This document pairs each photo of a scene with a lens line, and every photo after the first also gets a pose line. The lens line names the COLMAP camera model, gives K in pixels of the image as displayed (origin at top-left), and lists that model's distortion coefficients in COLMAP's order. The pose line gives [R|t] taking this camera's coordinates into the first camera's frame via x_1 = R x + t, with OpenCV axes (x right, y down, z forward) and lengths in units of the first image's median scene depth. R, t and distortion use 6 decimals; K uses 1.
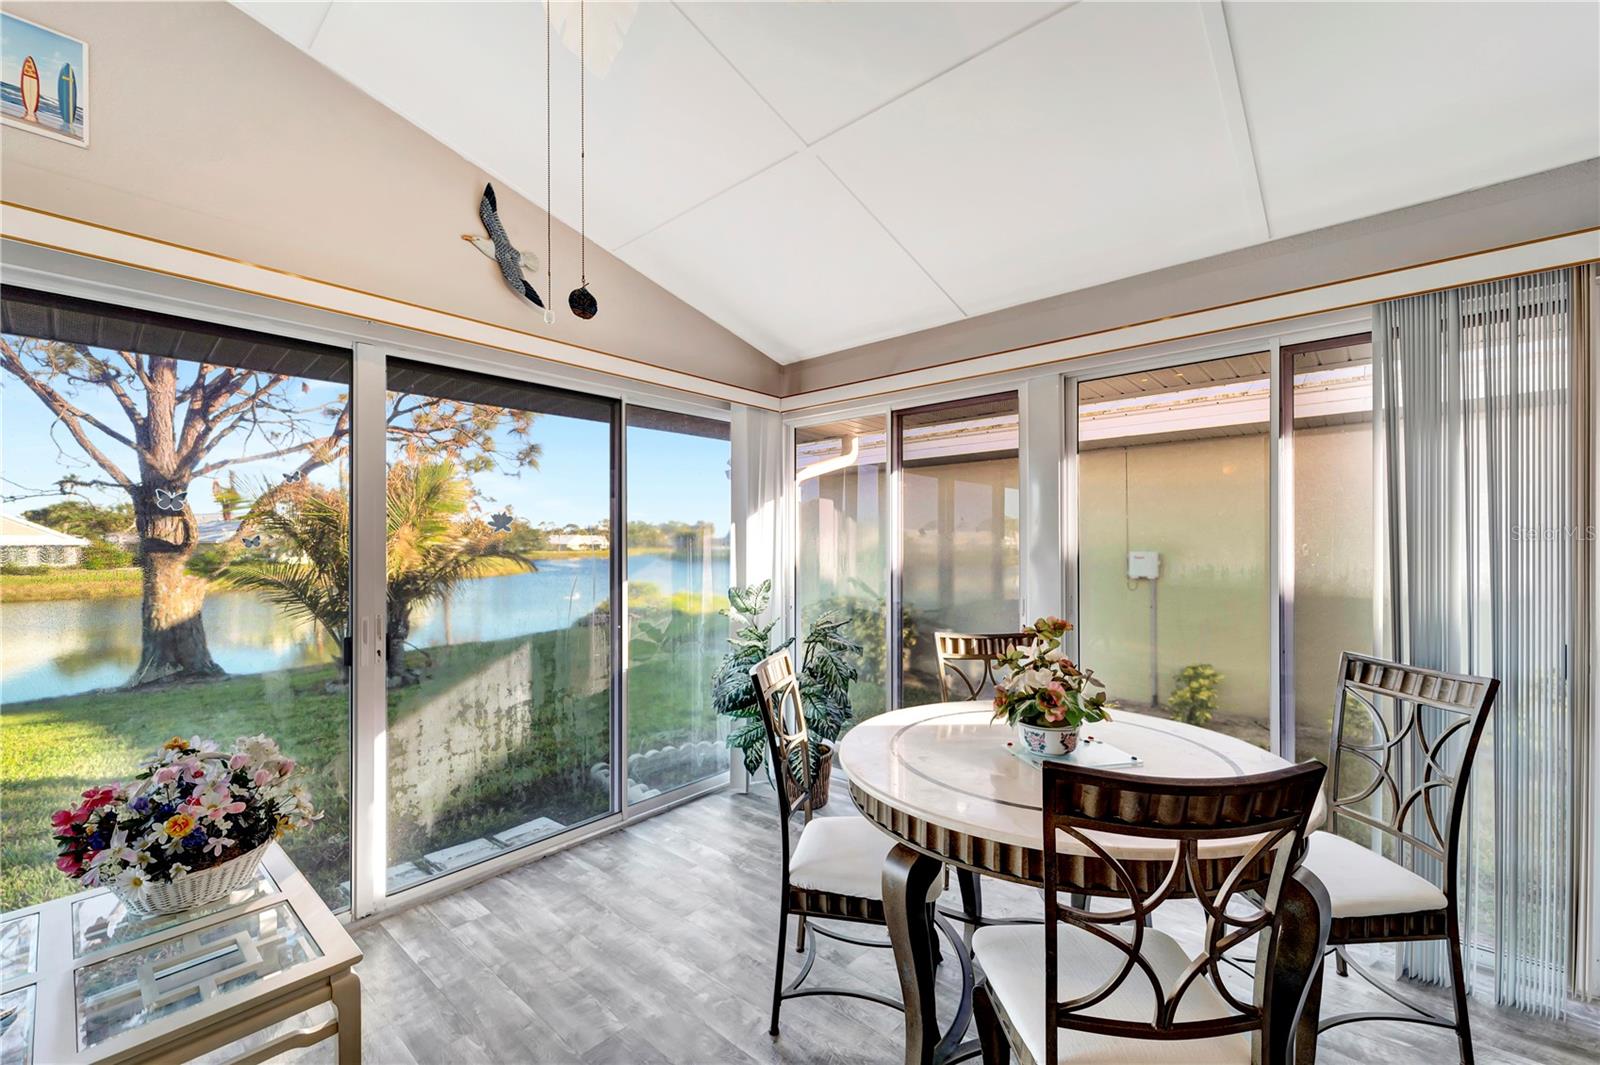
lens RADIAL K [[648.9, 0, 799.6], [0, 648.9, 546.3], [0, 0, 1]] dist [-0.003896, -0.000162]
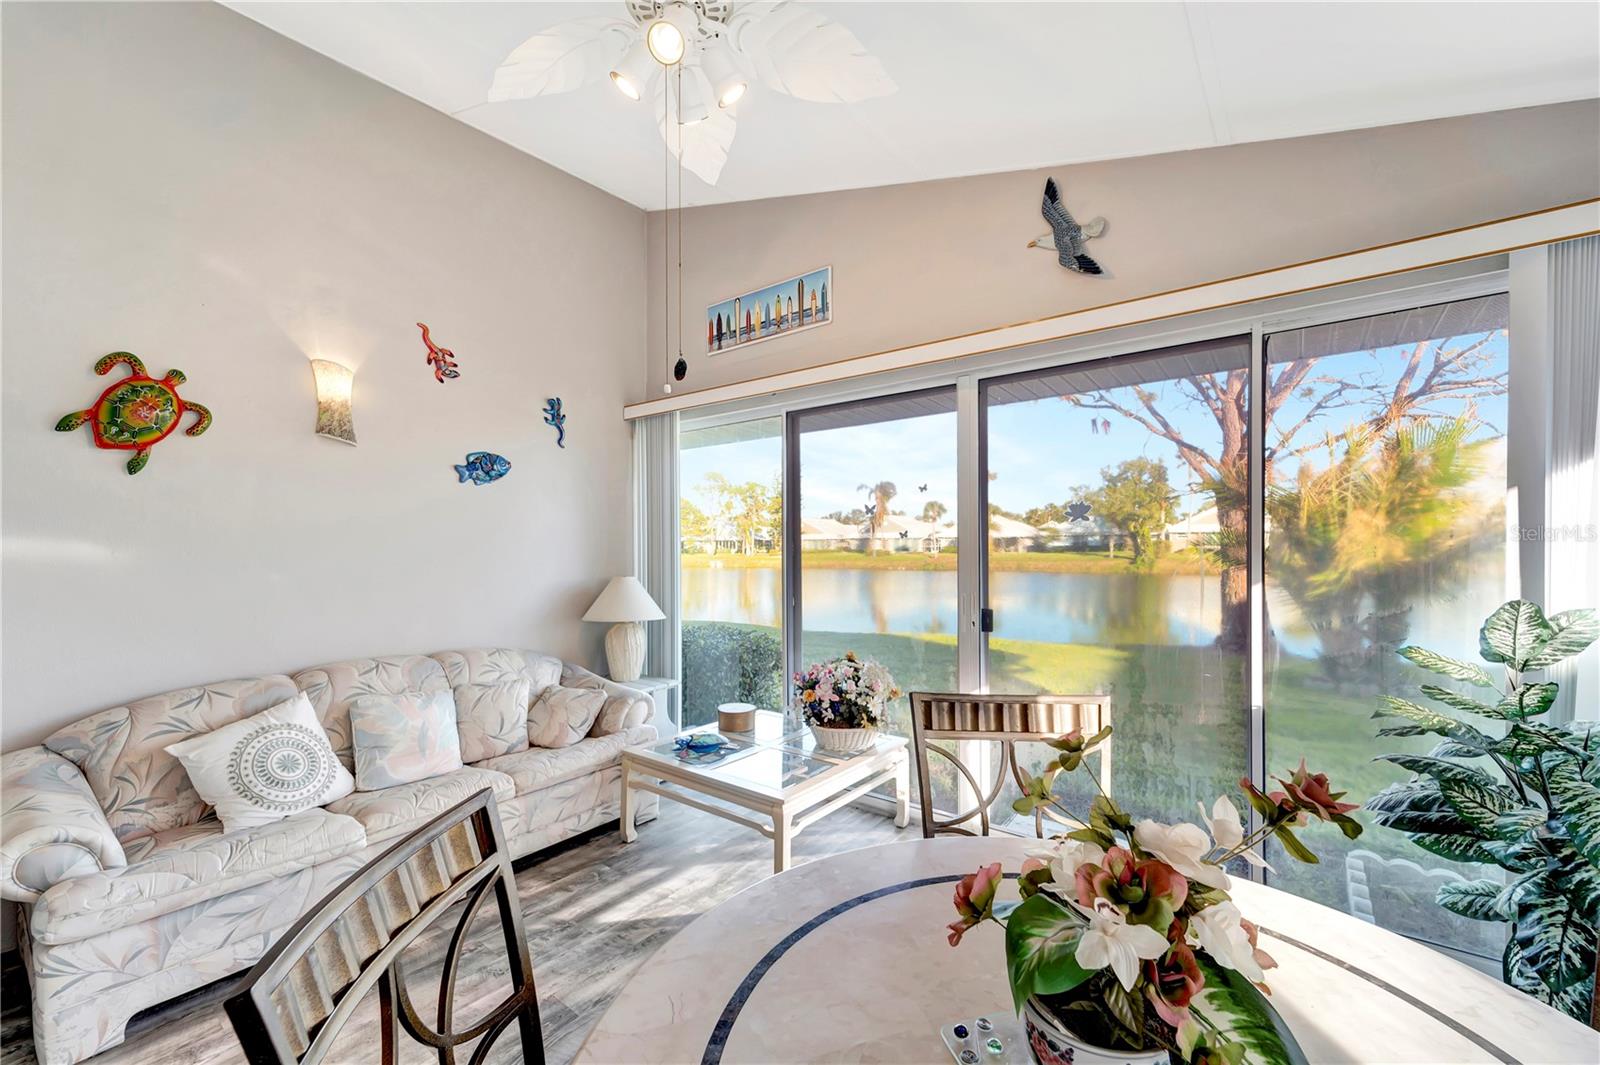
lens RADIAL K [[648.9, 0, 791.2], [0, 648.9, 538.1], [0, 0, 1]] dist [-0.003896, -0.000162]
pose [[0.049727, -0.000054, -0.998763, 0.425667], [0.011236, 0.999937, 0.000505, -0.002066], [0.998700, -0.011247, 0.049724, 0.451566]]
